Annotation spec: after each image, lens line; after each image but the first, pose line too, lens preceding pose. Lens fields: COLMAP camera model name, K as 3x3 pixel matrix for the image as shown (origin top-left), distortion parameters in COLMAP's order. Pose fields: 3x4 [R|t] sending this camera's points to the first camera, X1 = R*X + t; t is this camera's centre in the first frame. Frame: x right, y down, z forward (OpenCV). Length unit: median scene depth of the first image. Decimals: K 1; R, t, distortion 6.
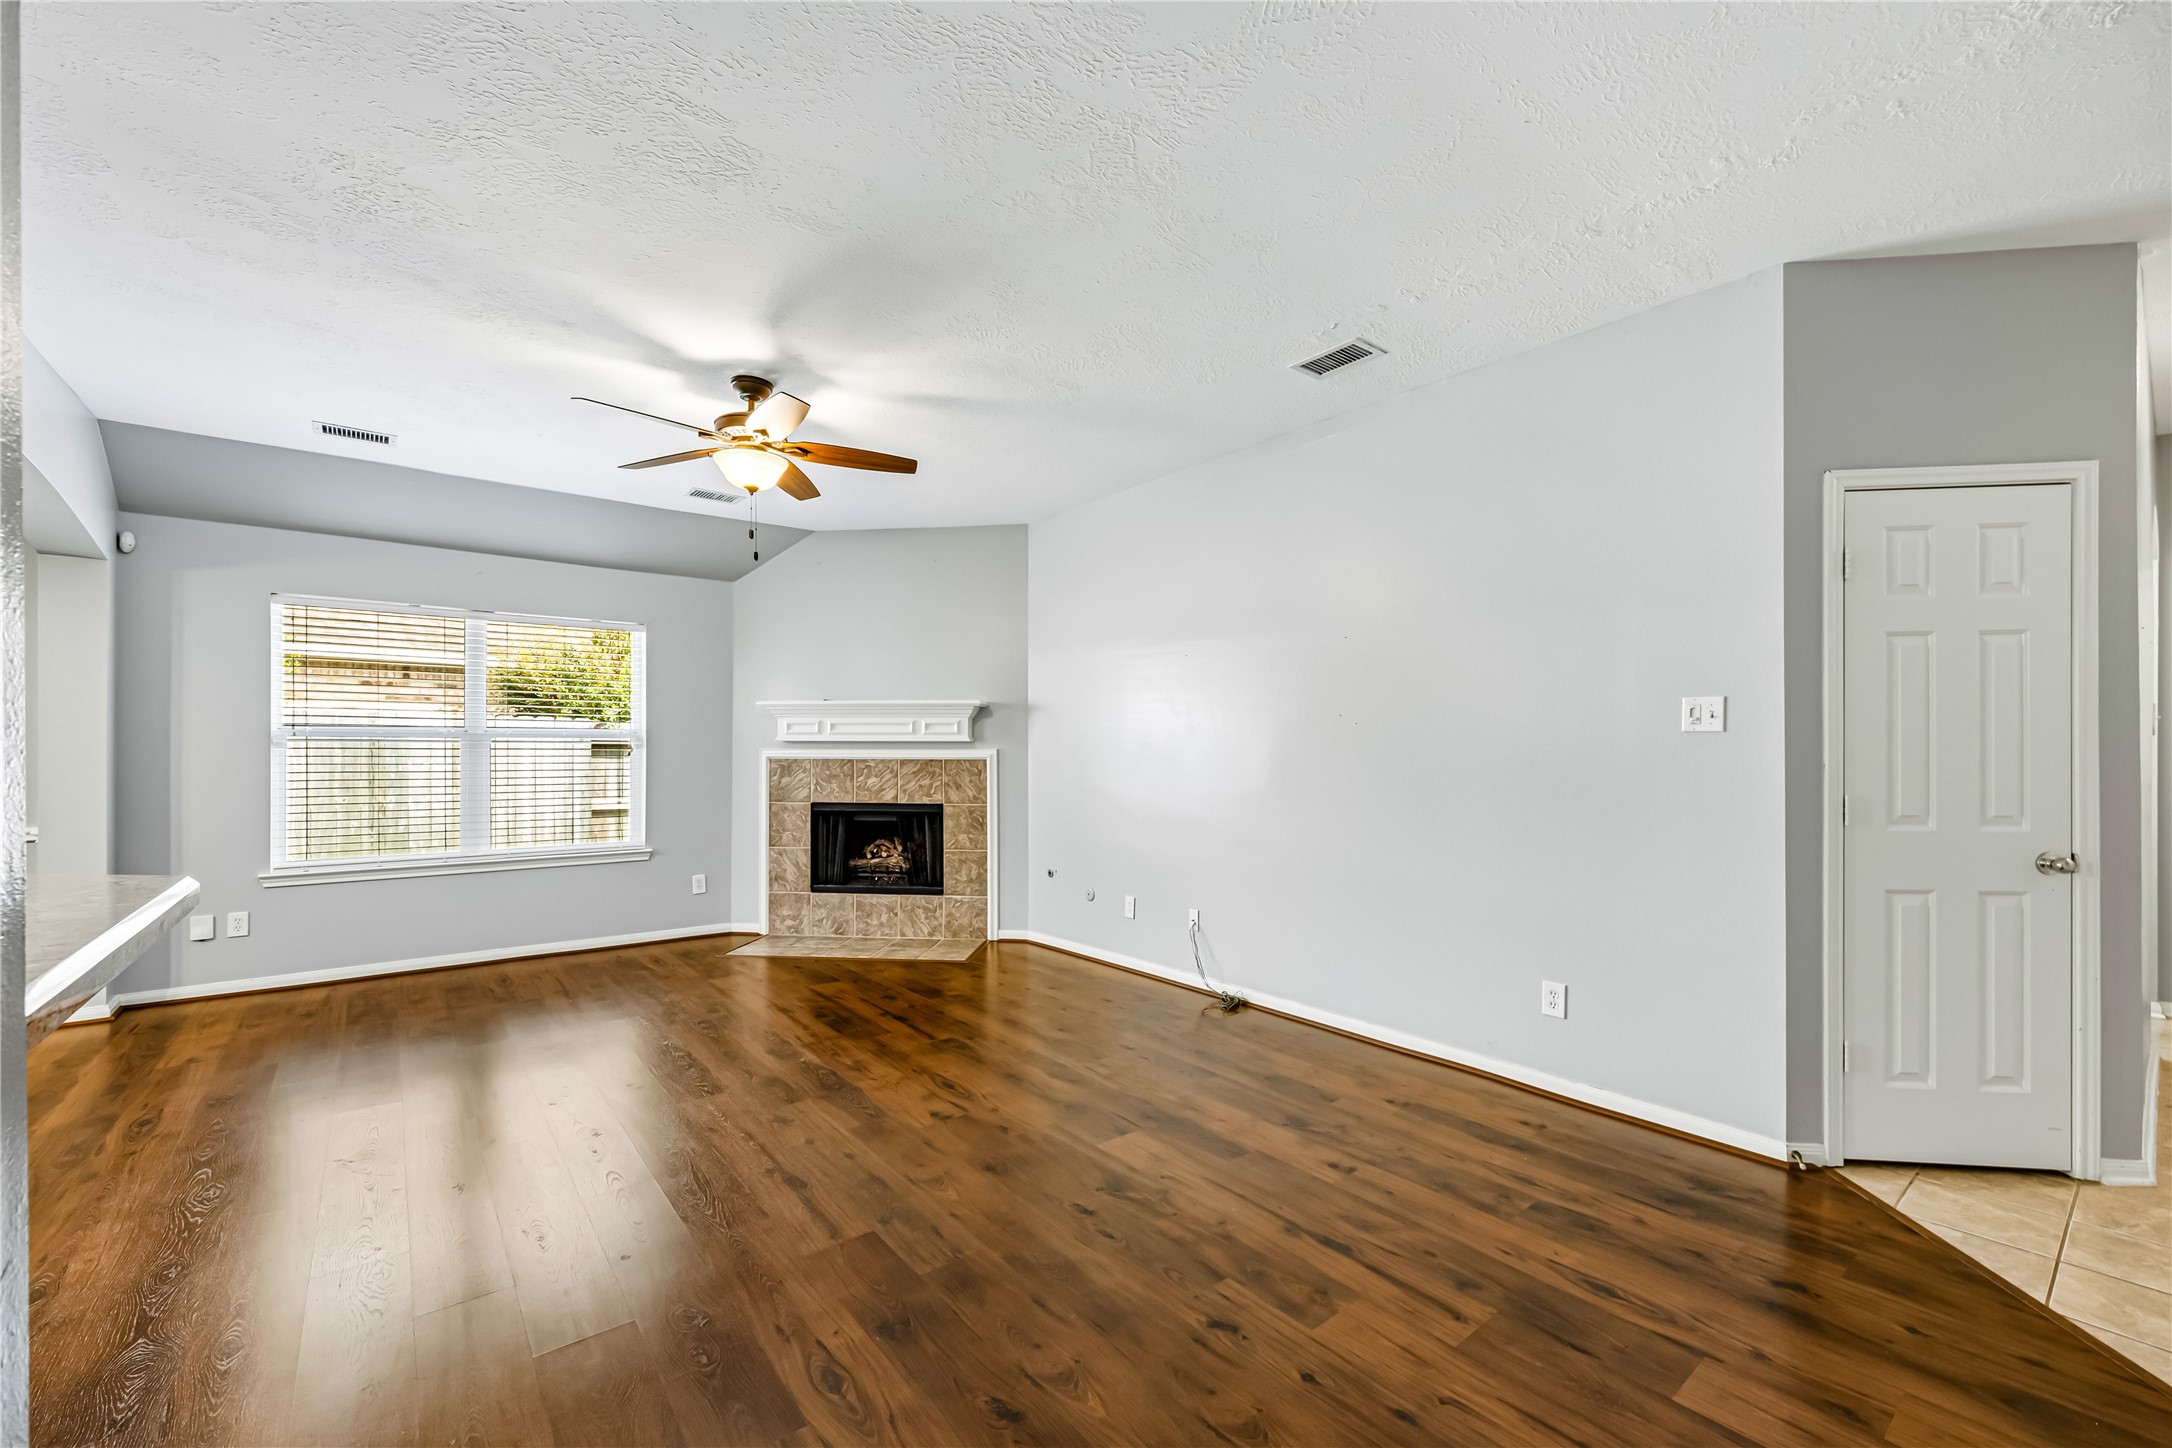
lens RADIAL K [[874.2, 0, 1079.9], [0, 874.2, 749.4], [0, 0, 1]] dist [-0.000161, -0.000093]
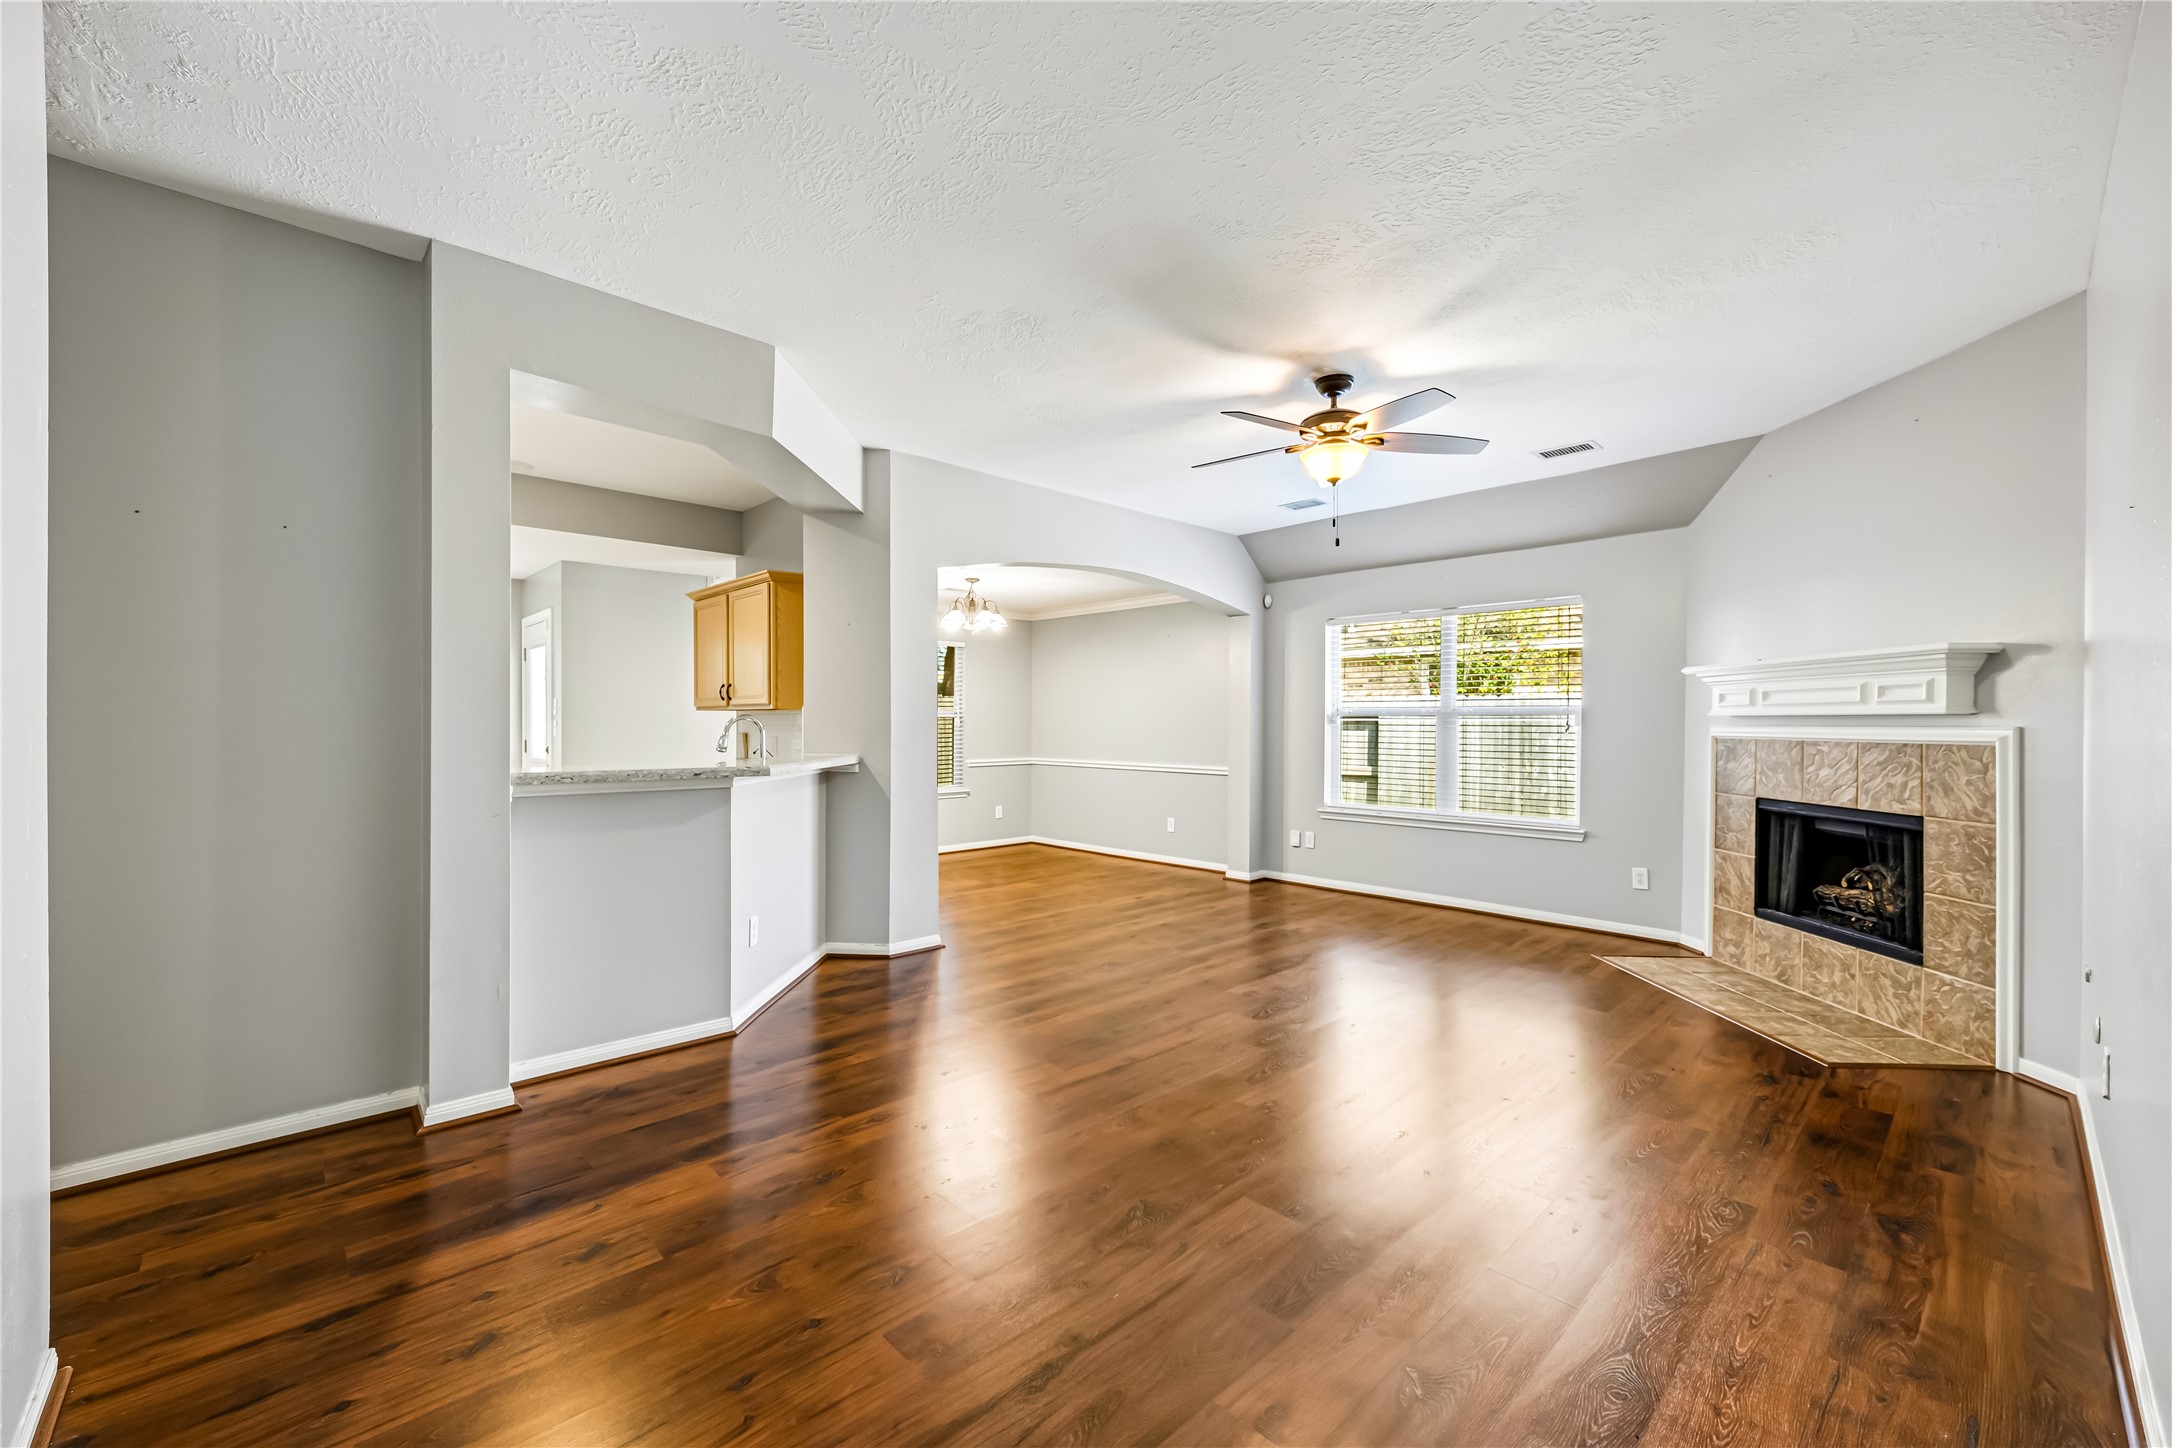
lens RADIAL K [[867.6, 0, 1086.2], [0, 867.6, 728.4], [0, 0, 1]] dist [-0.008600, -0.000061]
pose [[0.085351, 0.003631, -0.996344, 0.391072], [-0.004838, 0.999983, 0.003230, 0.001540], [0.996339, 0.004544, 0.085367, 0.367441]]
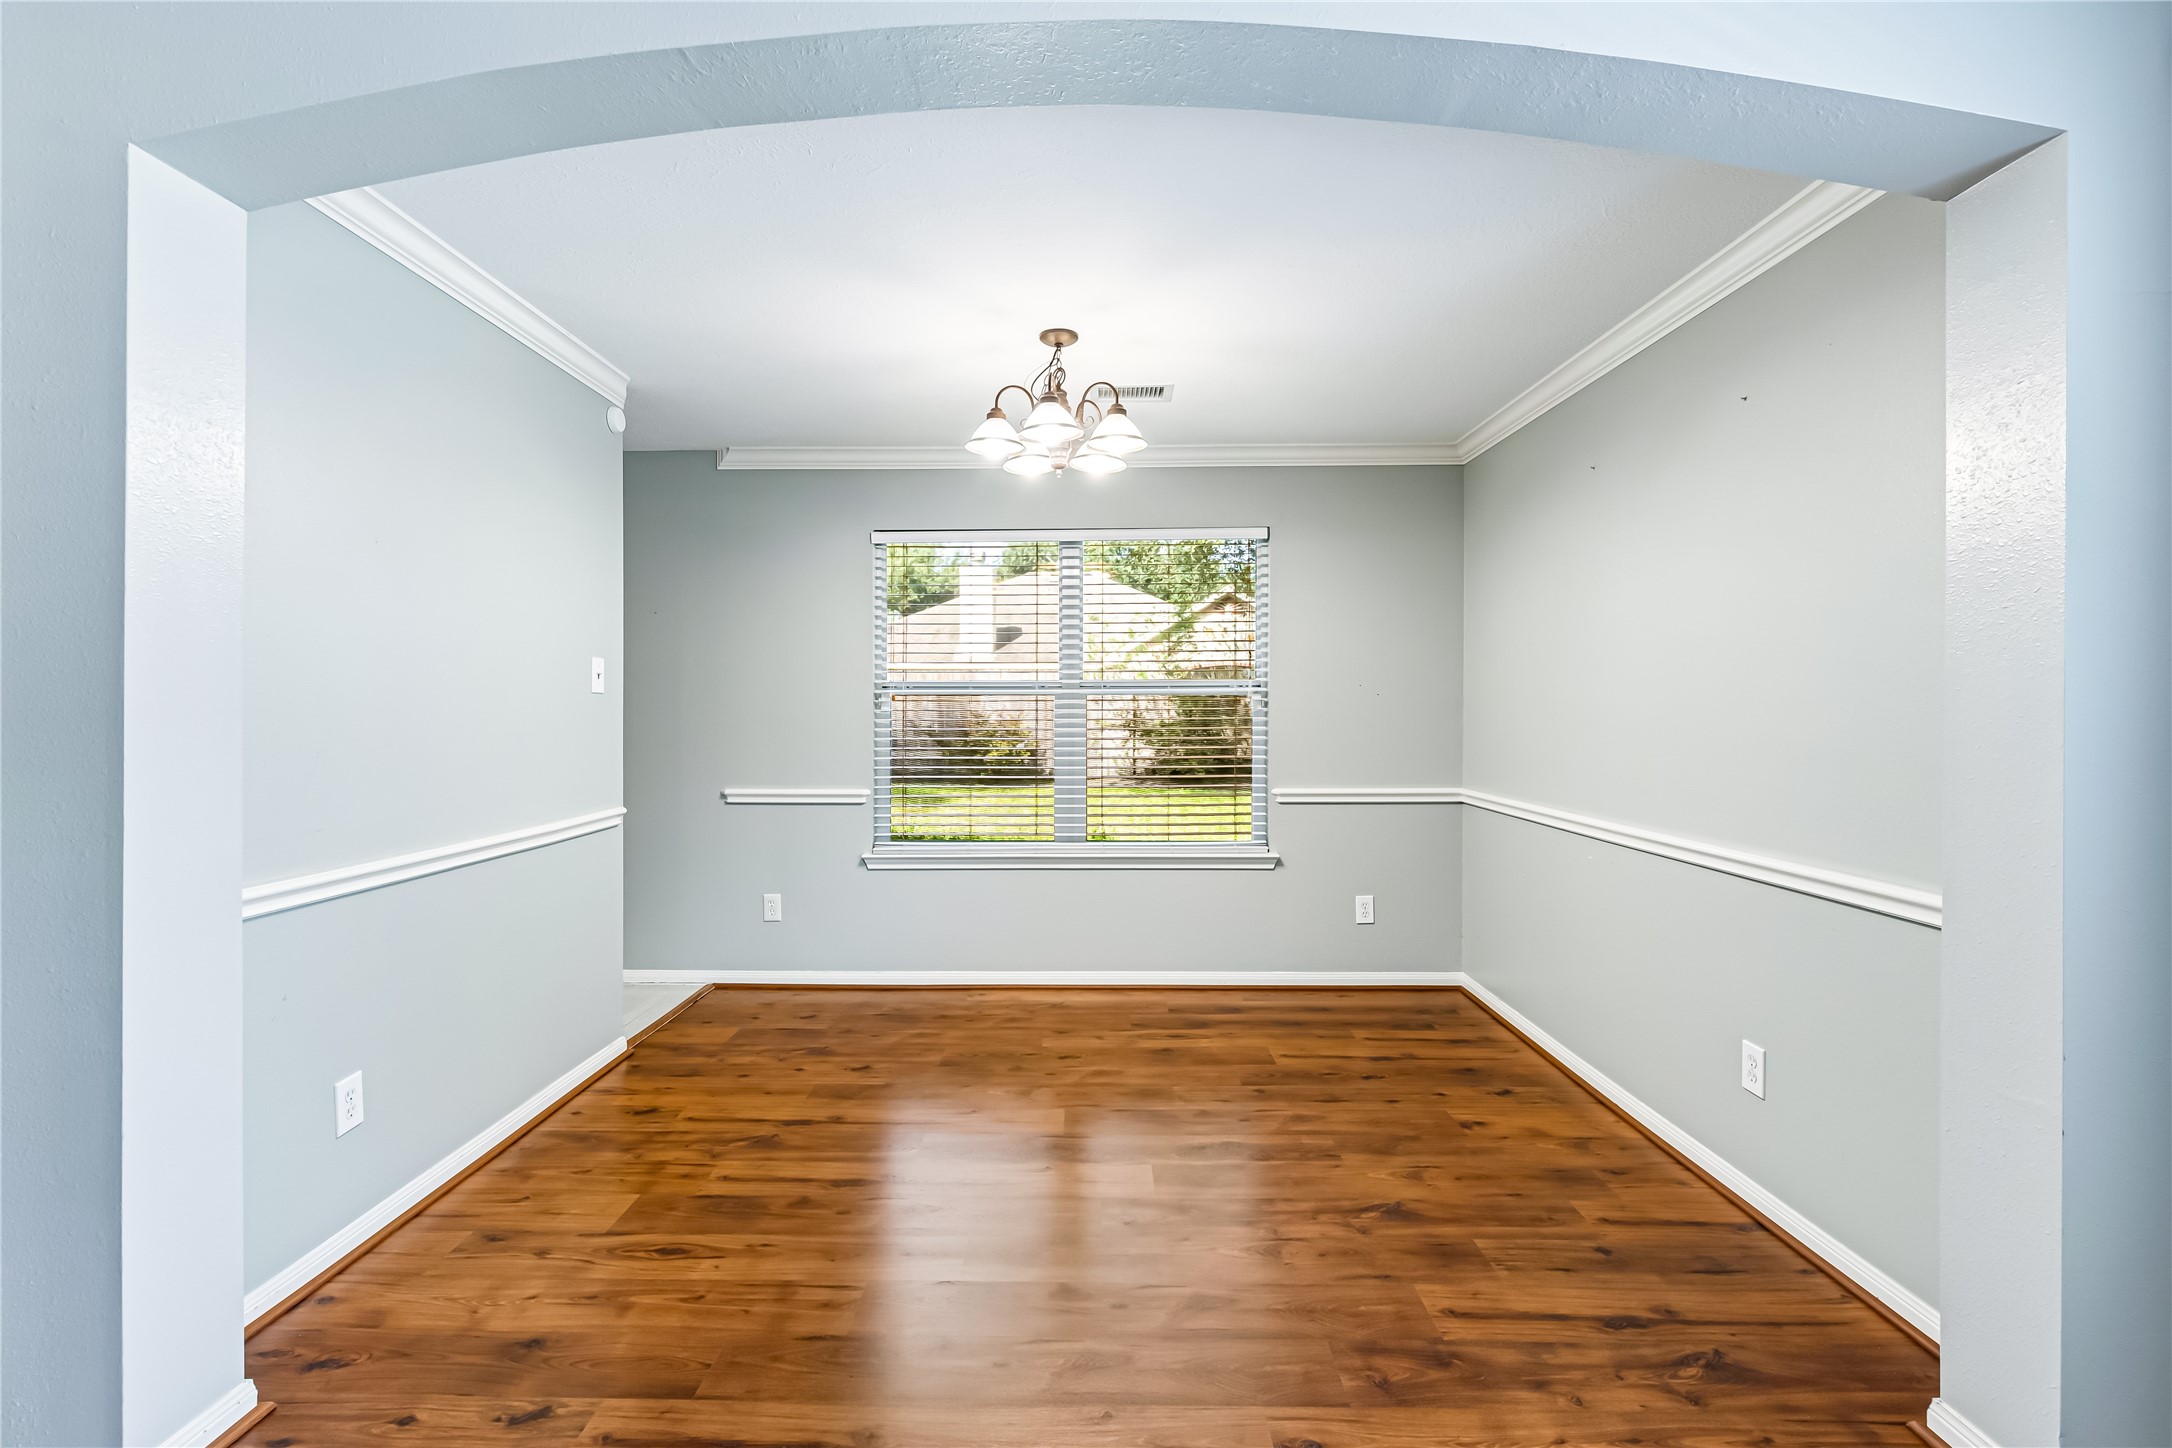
lens RADIAL K [[987.8, 0, 1078.5], [0, 987.8, 706.6], [0, 0, 1]] dist [-0.000026, -0.000002]
pose [[-0.635555, -0.003862, -0.772046, -0.413031], [-0.005472, 0.999985, -0.000497, -0.001211], [0.772036, 0.003908, -0.635567, 0.656993]]
